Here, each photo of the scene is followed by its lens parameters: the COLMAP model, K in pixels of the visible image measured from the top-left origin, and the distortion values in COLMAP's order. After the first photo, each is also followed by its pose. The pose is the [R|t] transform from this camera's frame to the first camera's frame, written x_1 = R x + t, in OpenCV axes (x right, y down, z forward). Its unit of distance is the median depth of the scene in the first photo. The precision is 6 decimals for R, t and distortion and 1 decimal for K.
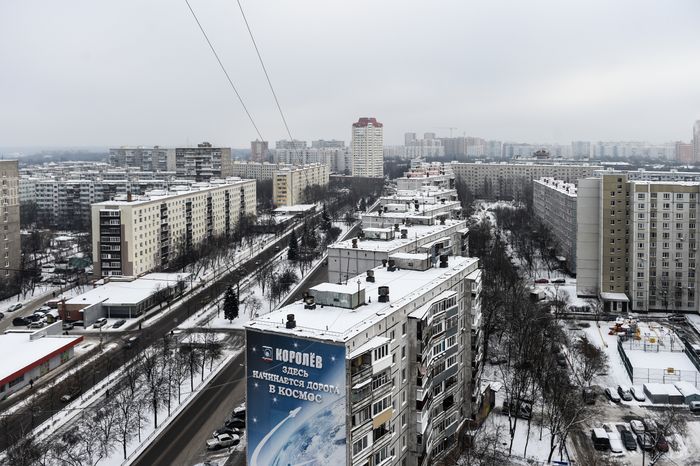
lens RADIAL K [[602.4, 0, 423.4], [0, 602.4, 160.9], [0, 0, 1]] dist [-0.007517, 0.009063]
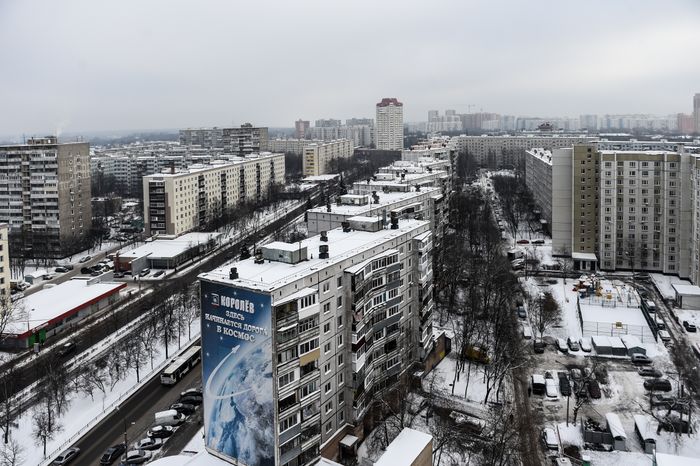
lens RADIAL K [[528.5, 0, 392.7], [0, 528.5, 131.0], [0, 0, 1]] dist [-0.008017, -0.010486]
pose [[0.990869, -0.019812, -0.133366, 0.110311], [0.018797, 0.999784, -0.008871, -0.001380], [0.133513, 0.006283, 0.991027, -0.002312]]
